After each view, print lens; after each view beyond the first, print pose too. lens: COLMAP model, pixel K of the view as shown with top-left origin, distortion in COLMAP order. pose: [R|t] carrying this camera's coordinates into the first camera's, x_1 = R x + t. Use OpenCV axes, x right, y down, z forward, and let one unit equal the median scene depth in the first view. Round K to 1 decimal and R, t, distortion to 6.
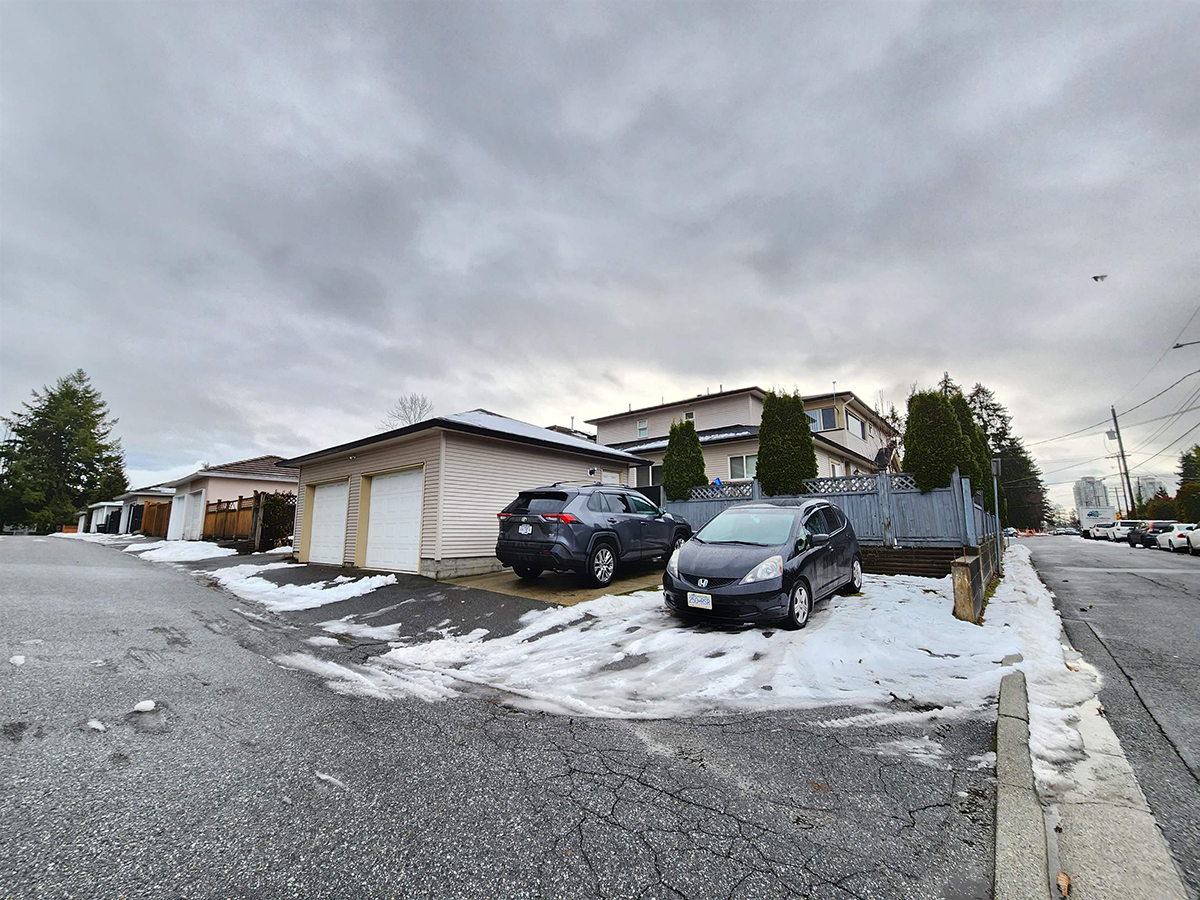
lens RADIAL K [[486.5, 0, 600.0], [0, 486.5, 450.0], [0, 0, 1]] dist [0.000648, 0.000054]
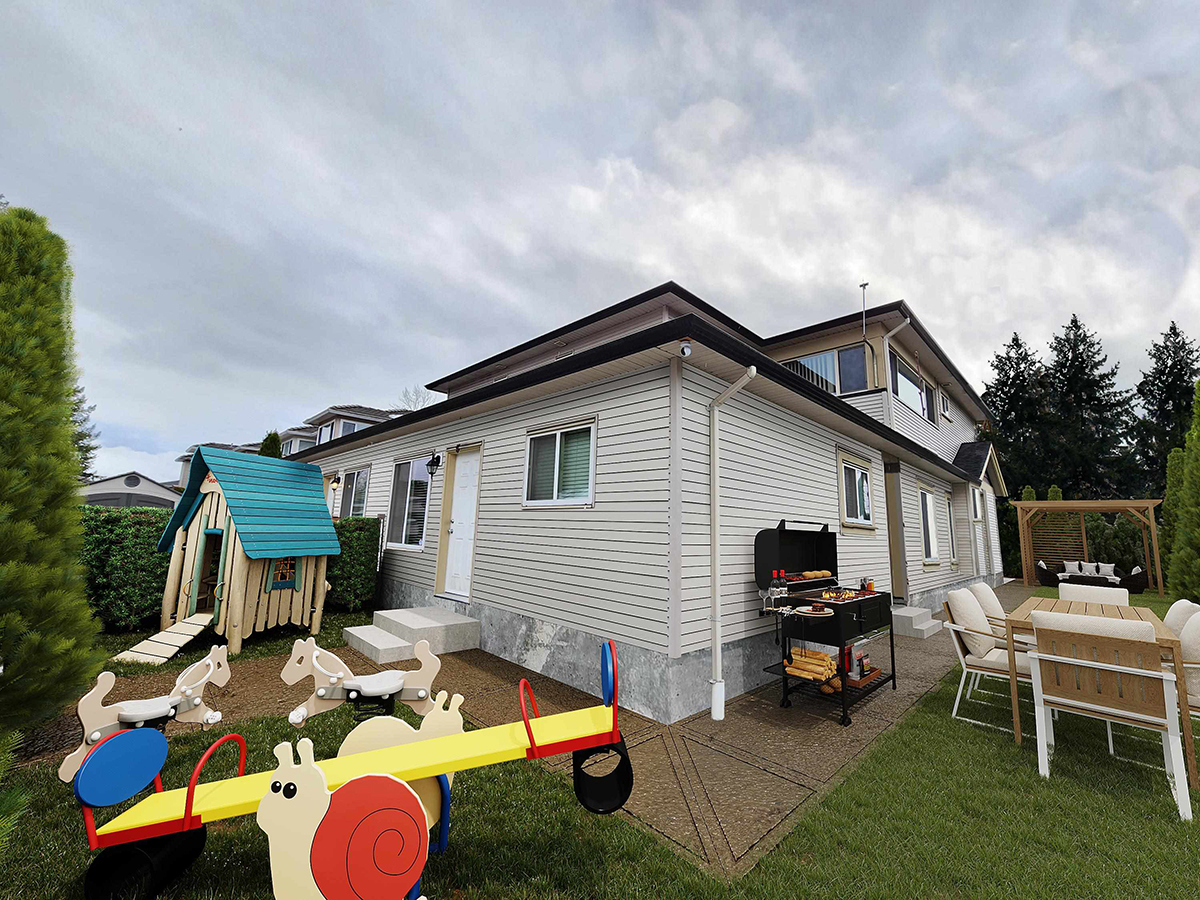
lens RADIAL K [[486.5, 0, 600.0], [0, 486.5, 450.0], [0, 0, 1]] dist [0.000648, 0.000054]
pose [[0.995127, 0.019136, -0.096730, 0.271393], [-0.019494, 0.999806, -0.002761, 0.017955], [0.096659, 0.004633, 0.995307, 0.504954]]
